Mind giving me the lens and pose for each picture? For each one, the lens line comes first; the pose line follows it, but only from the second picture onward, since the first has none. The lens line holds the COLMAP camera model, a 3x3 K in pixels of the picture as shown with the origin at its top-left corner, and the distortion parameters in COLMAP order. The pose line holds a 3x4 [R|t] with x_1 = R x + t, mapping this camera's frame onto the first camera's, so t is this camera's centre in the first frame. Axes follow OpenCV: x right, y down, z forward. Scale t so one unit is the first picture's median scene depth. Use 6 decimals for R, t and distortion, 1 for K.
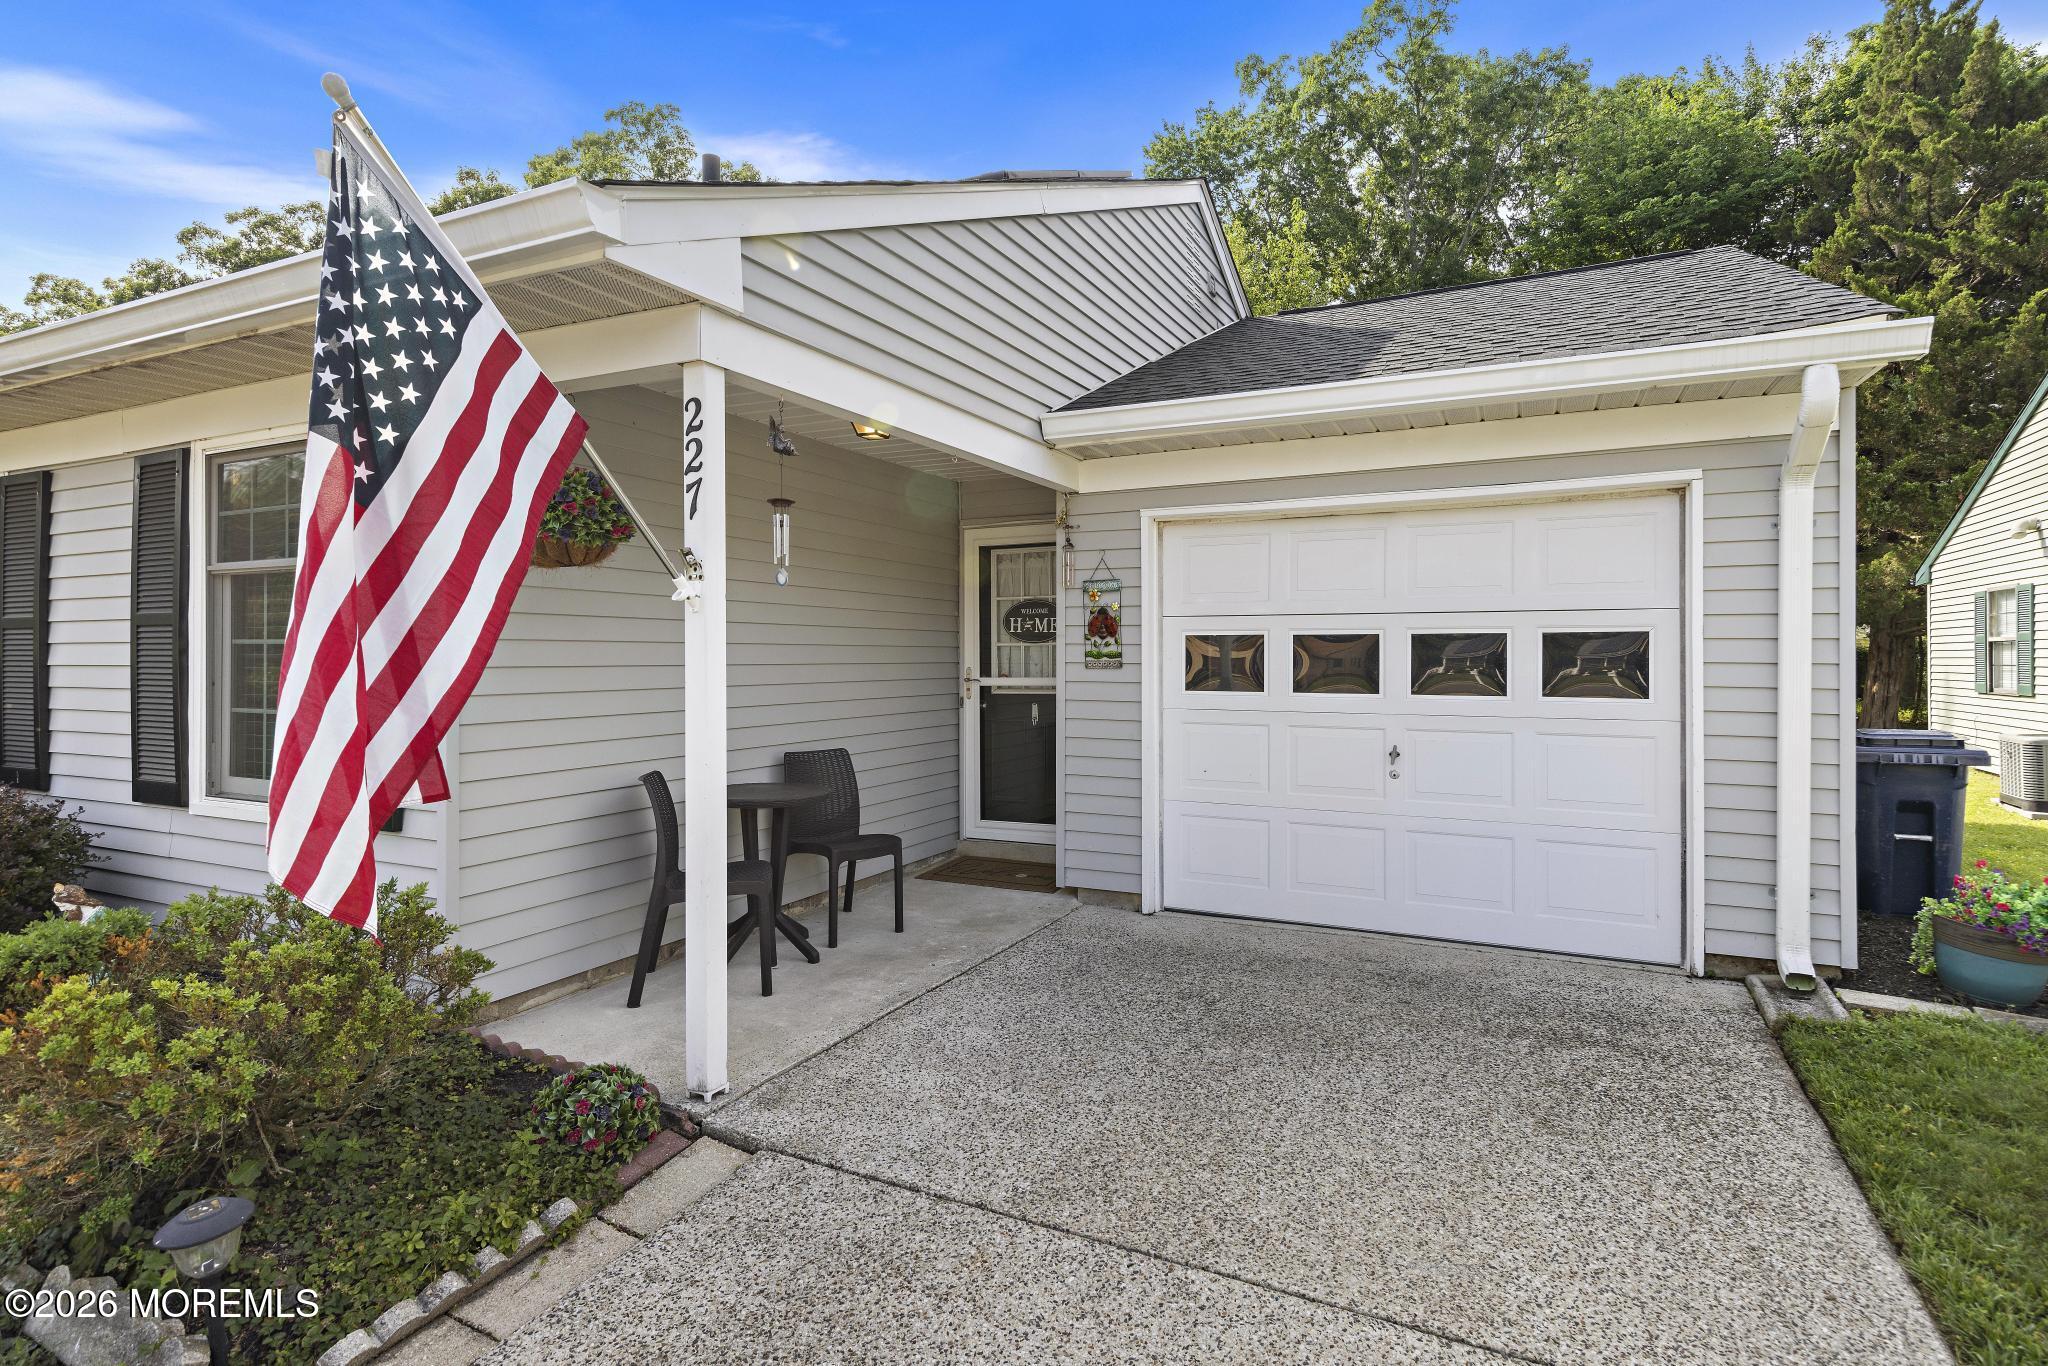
lens RADIAL K [[1038.5, 0, 1032.8], [0, 1038.5, 656.2], [0, 0, 1]] dist [0.011823, -0.001646]
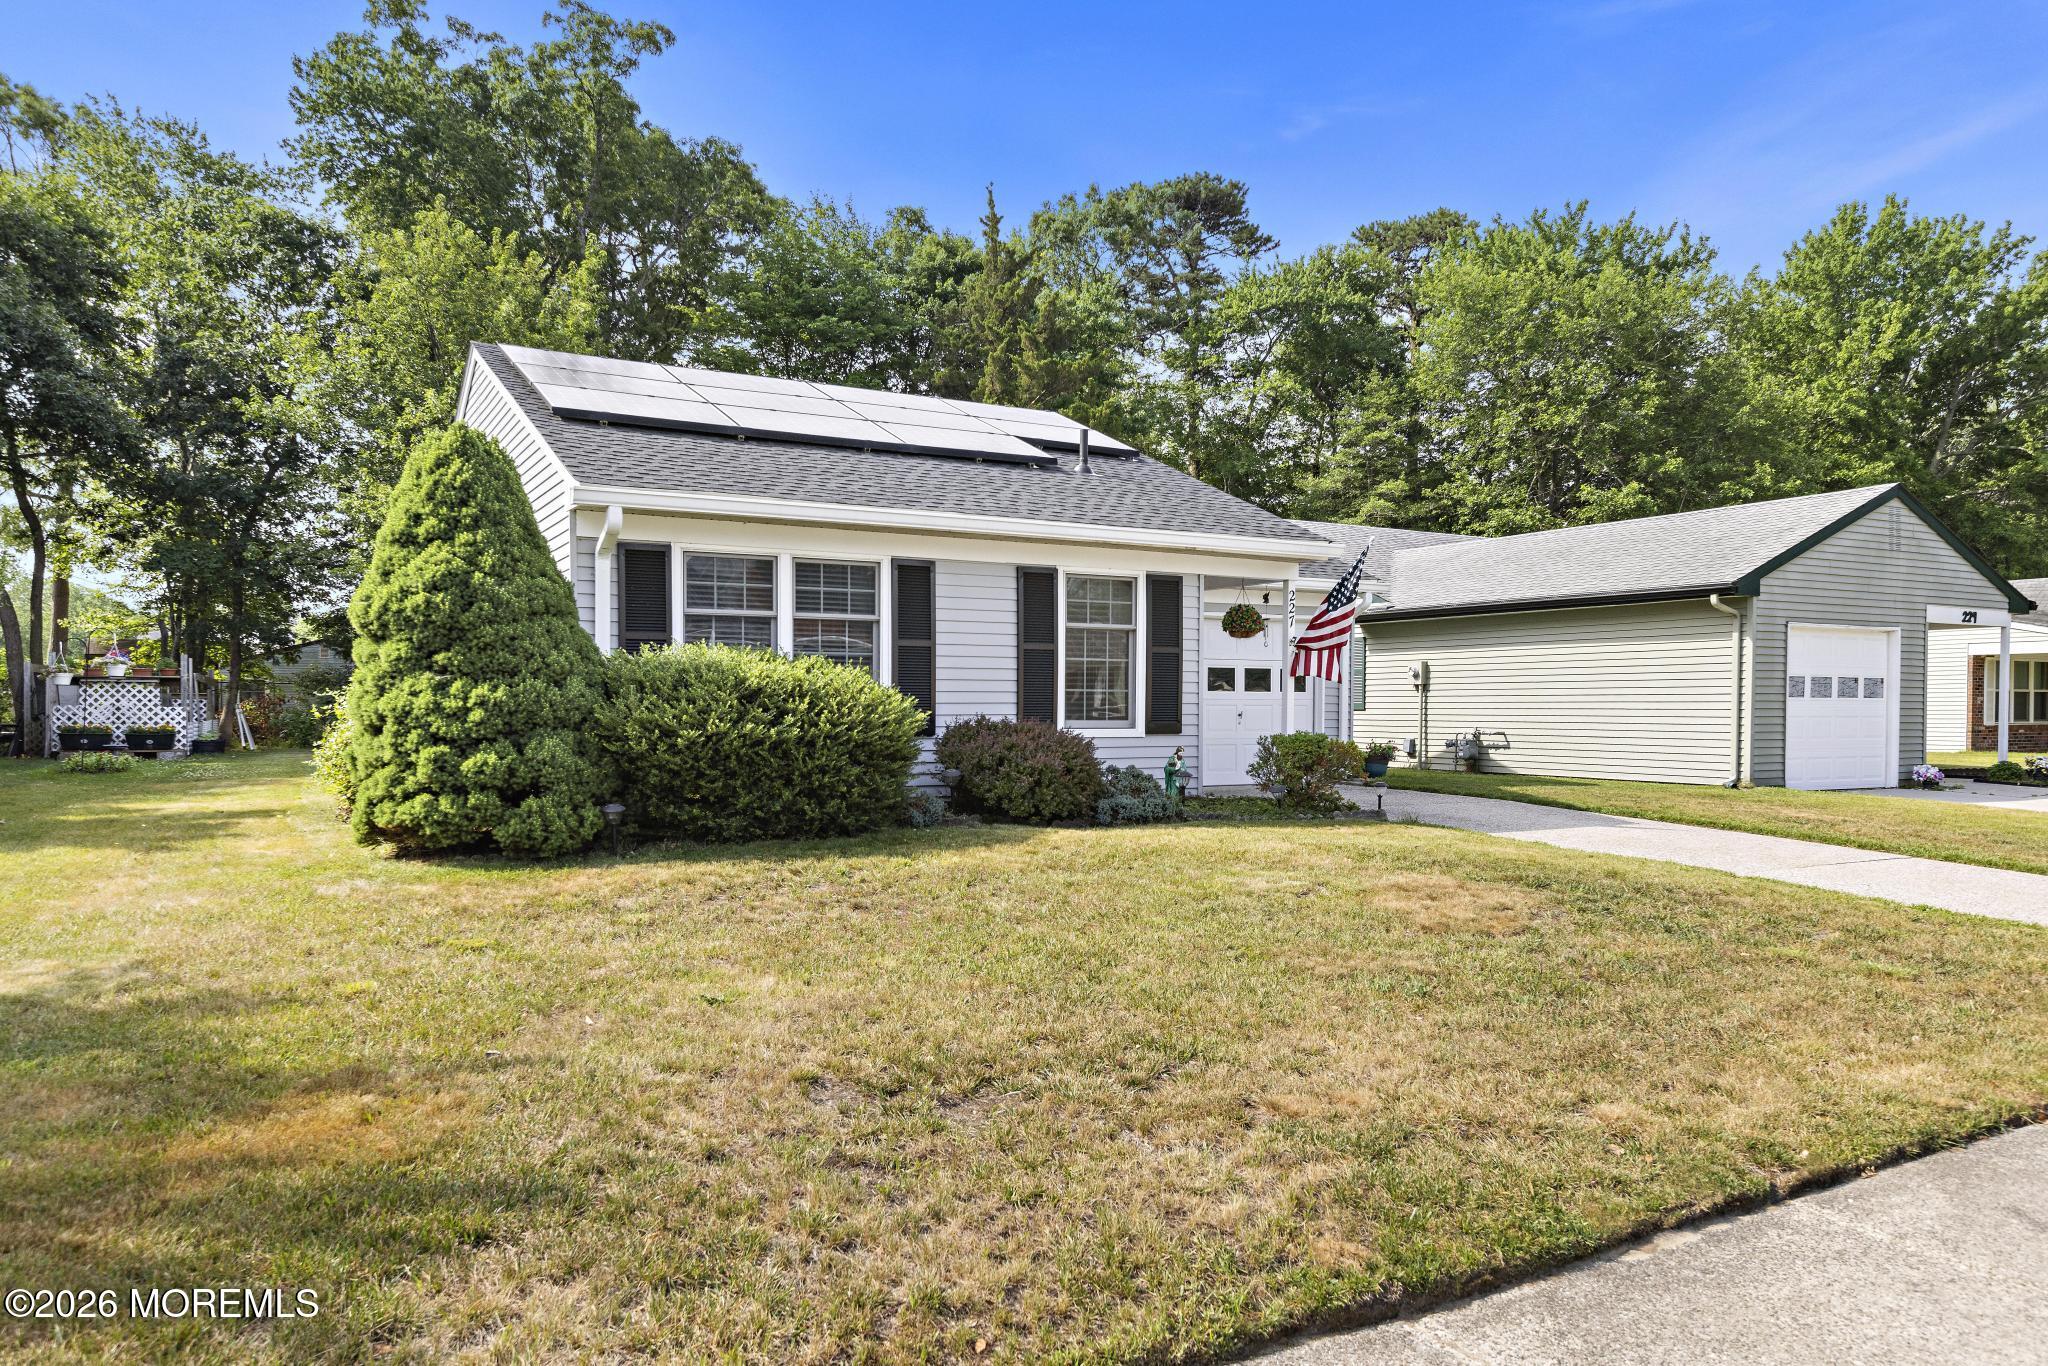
lens RADIAL K [[1377.2, 0, 1030.4], [0, 1377.2, 746.0], [0, 0, 1]] dist [0.006654, 0.004335]
pose [[0.562470, -0.022739, 0.826505, -2.067377], [-0.000505, 0.999612, 0.027845, 0.057207], [-0.826818, -0.016079, 0.562240, -0.363288]]
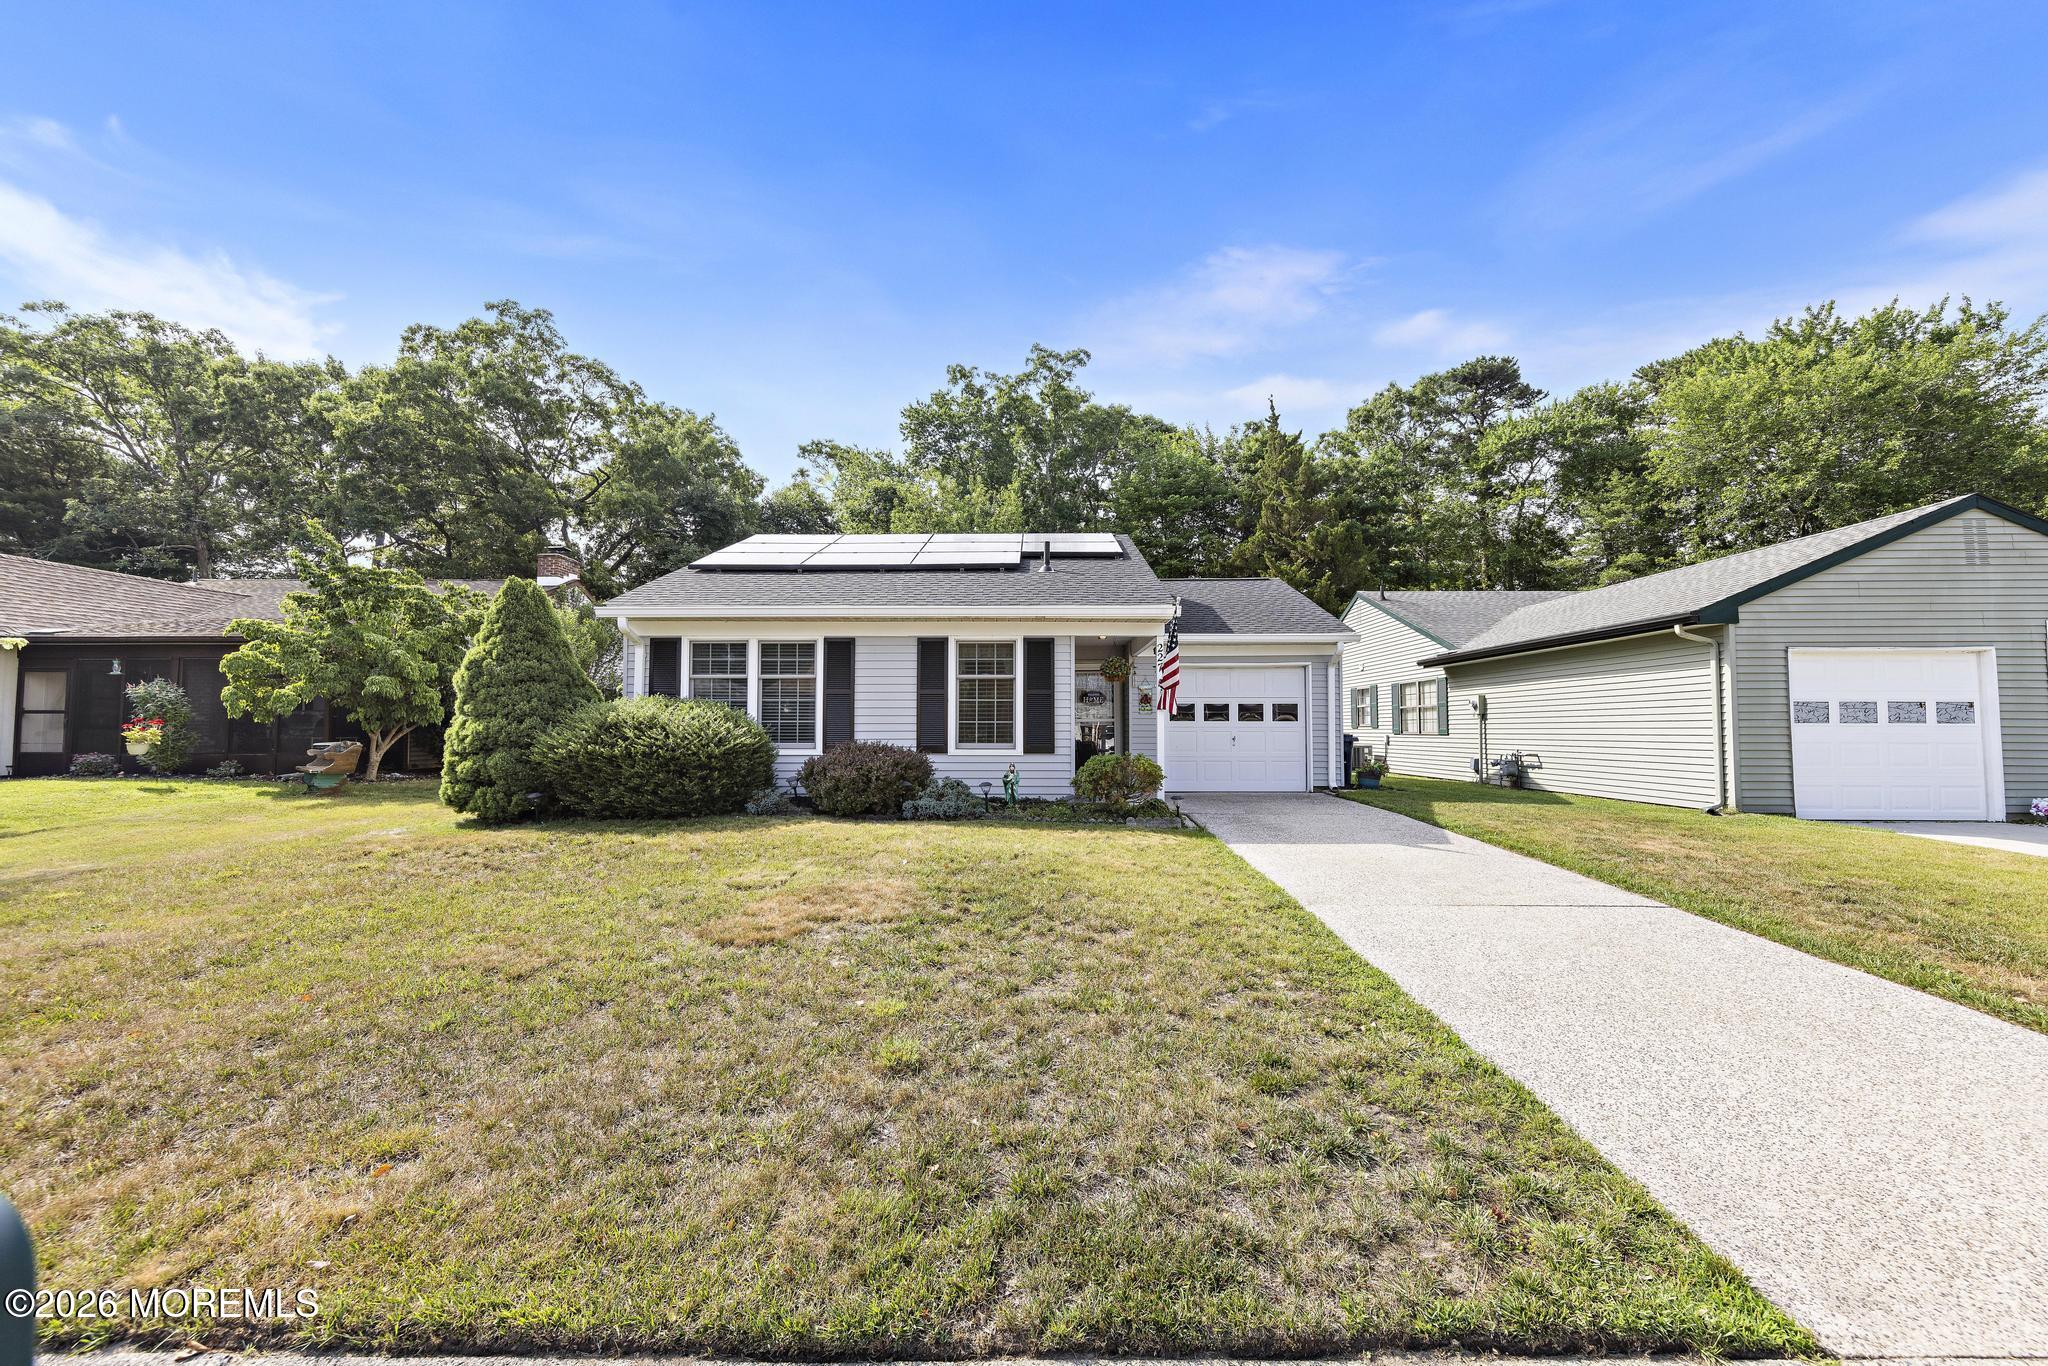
lens RADIAL K [[789.2, 0, 1032.4], [0, 789.2, 695.0], [0, 0, 1]] dist [0.008696, -0.001266]
pose [[0.901218, 0.019423, 0.432931, -1.031956], [0.000467, 0.998951, -0.045791, 0.051544], [-0.433367, 0.041470, 0.900263, -0.790562]]
